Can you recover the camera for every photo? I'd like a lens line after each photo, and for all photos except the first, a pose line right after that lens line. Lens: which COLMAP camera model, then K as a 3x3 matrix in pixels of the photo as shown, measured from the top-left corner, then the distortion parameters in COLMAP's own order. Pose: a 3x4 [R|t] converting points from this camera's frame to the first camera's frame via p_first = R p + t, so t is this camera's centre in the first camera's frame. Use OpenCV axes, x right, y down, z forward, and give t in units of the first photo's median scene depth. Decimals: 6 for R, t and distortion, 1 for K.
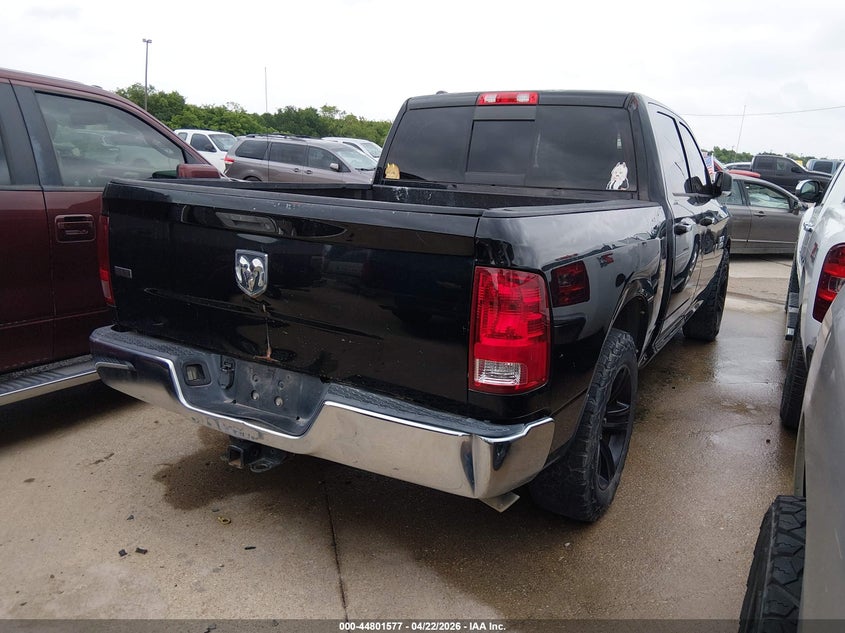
lens RADIAL K [[680.4, 0, 427.7], [0, 680.4, 316.3], [0, 0, 1]] dist [-0.016777, -0.002587]
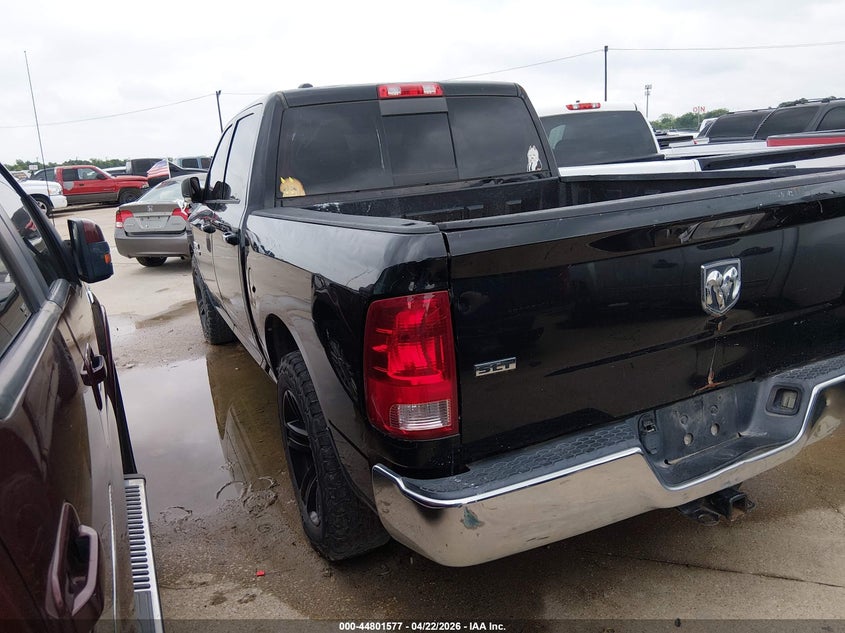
lens RADIAL K [[647.8, 0, 423.1], [0, 647.8, 316.3], [0, 0, 1]] dist [0.007593, -0.006262]
pose [[0.544968, -0.279746, 0.790413, -0.677549], [0.282470, 0.948847, 0.141064, -0.151706], [-0.789443, 0.146393, 0.596111, 0.515395]]
